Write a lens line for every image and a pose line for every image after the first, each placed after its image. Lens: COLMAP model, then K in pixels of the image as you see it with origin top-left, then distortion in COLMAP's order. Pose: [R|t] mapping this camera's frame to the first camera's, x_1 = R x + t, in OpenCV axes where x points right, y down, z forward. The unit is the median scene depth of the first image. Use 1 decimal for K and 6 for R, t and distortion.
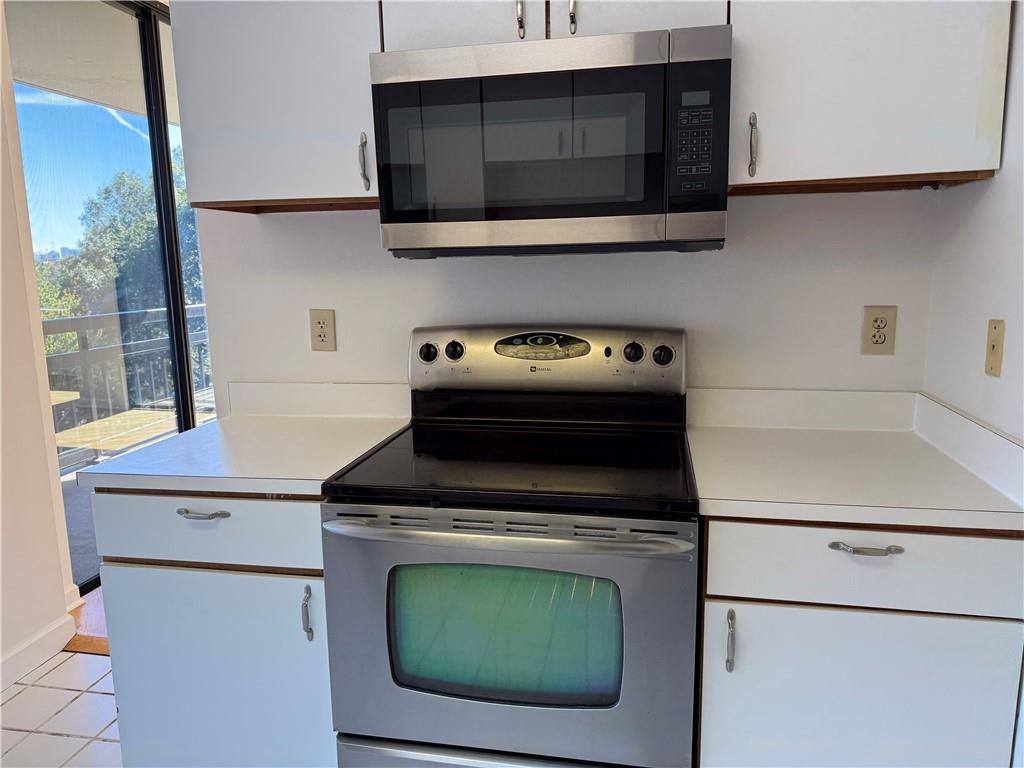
lens RADIAL K [[732.5, 0, 512.0], [0, 732.5, 384.0], [0, 0, 1]] dist [0.058352, -0.052233]
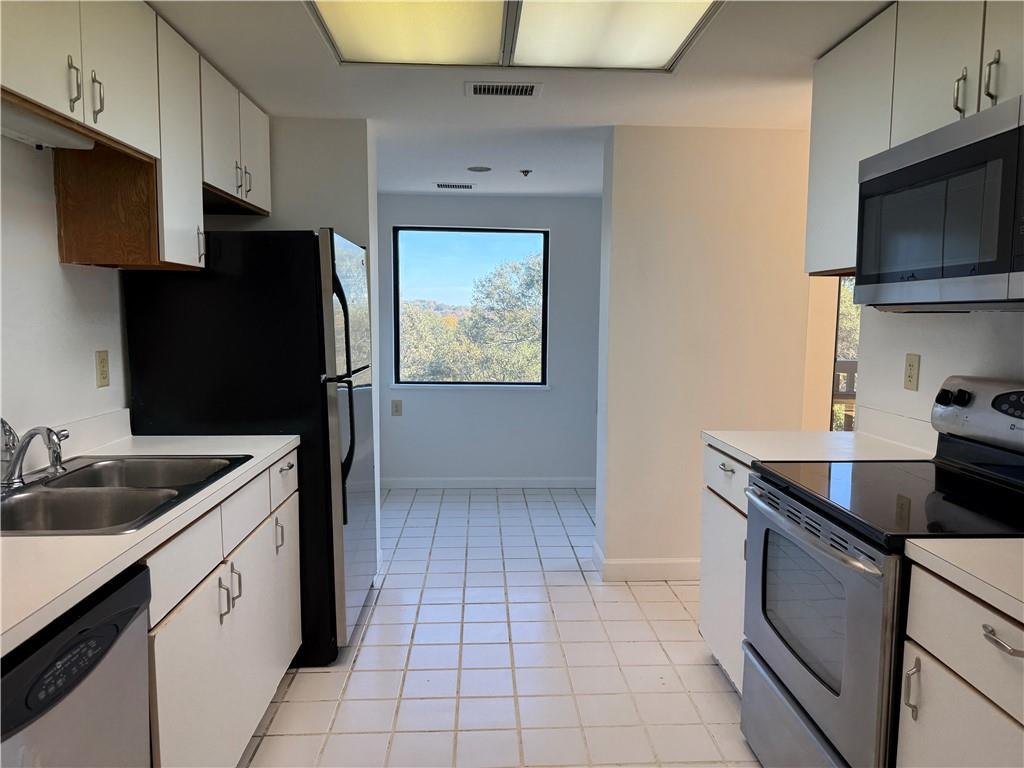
lens RADIAL K [[732.5, 0, 512.0], [0, 732.5, 384.0], [0, 0, 1]] dist [0.058352, -0.052233]
pose [[0.243319, 0.113119, -0.963327, 0.893632], [-0.170892, 0.982639, 0.072222, -0.037705], [0.954773, 0.147052, 0.258426, 0.107399]]
